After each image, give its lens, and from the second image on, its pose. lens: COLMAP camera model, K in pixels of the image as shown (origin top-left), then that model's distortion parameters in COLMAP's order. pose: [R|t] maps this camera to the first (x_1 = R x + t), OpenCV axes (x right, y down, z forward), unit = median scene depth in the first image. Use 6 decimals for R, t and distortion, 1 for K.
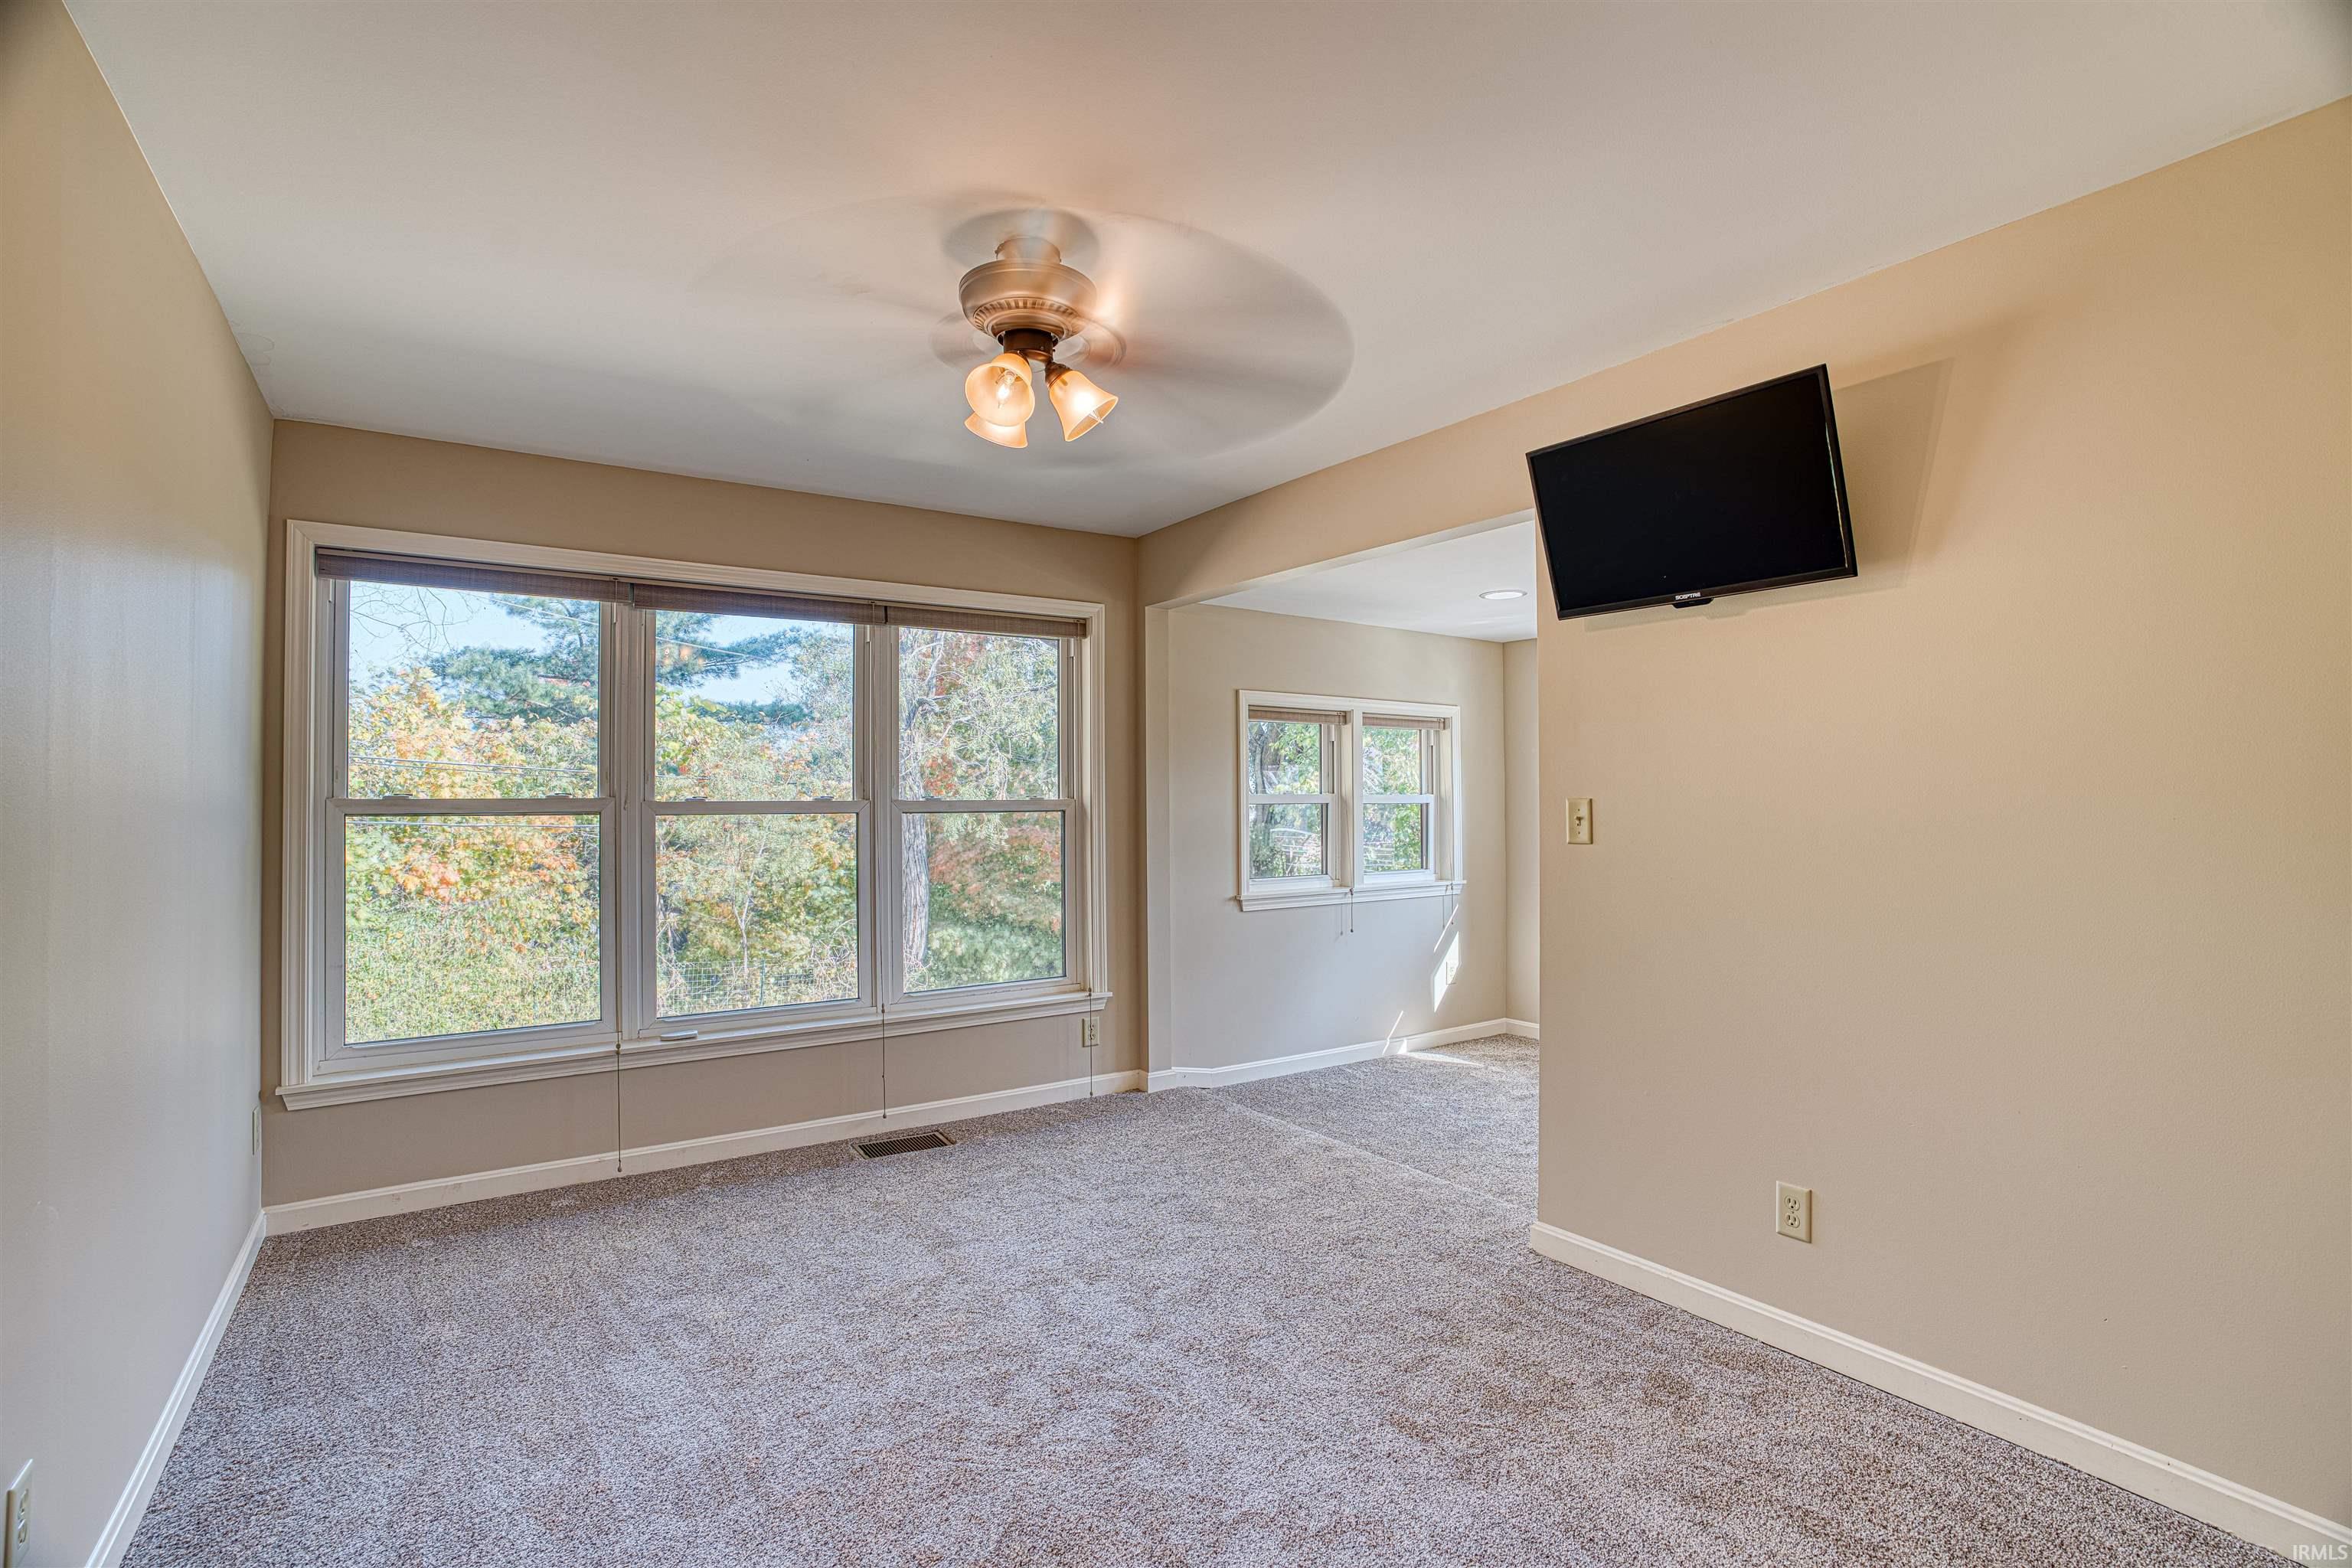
lens RADIAL K [[1080.3, 0, 1173.0], [0, 1080.3, 780.6], [0, 0, 1]] dist [-0.064964, 0.023436]
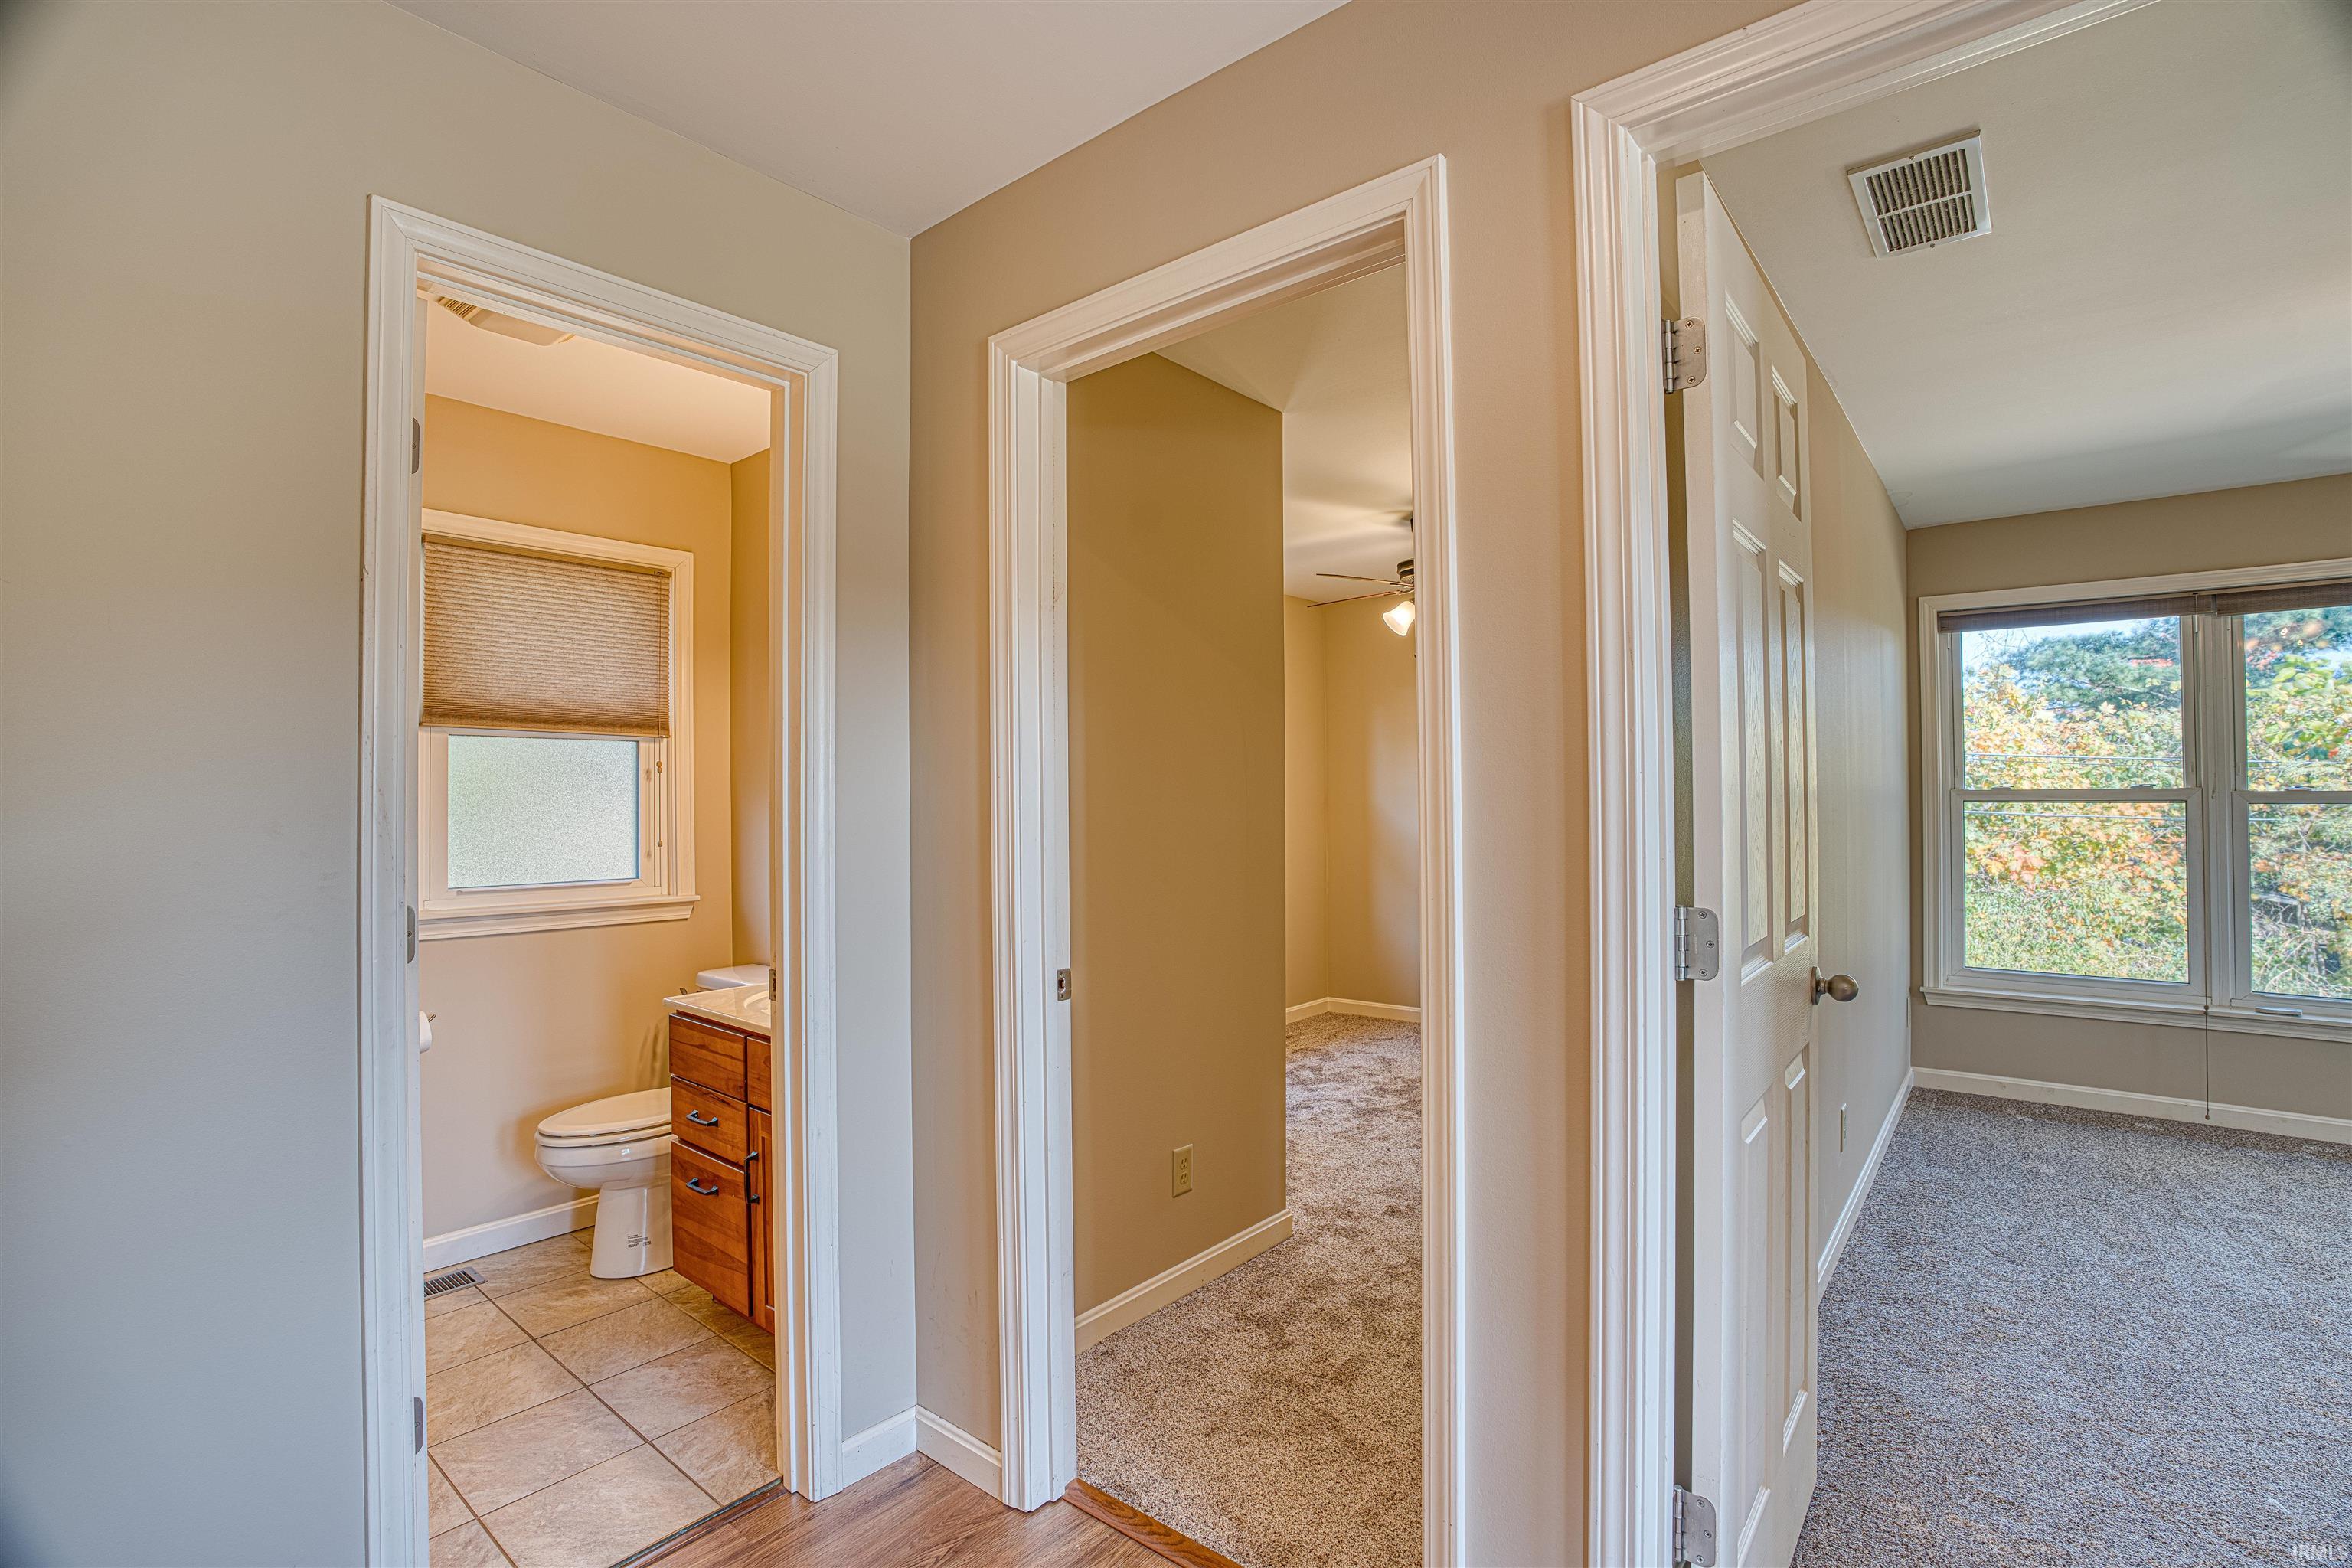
lens RADIAL K [[1080.3, 0, 1173.0], [0, 1080.3, 780.6], [0, 0, 1]] dist [-0.064964, 0.023436]
pose [[0.279123, -0.010575, -0.960197, 0.202693], [0.018312, 0.999816, -0.005688, -0.004927], [0.960081, -0.015996, 0.279265, -0.318194]]
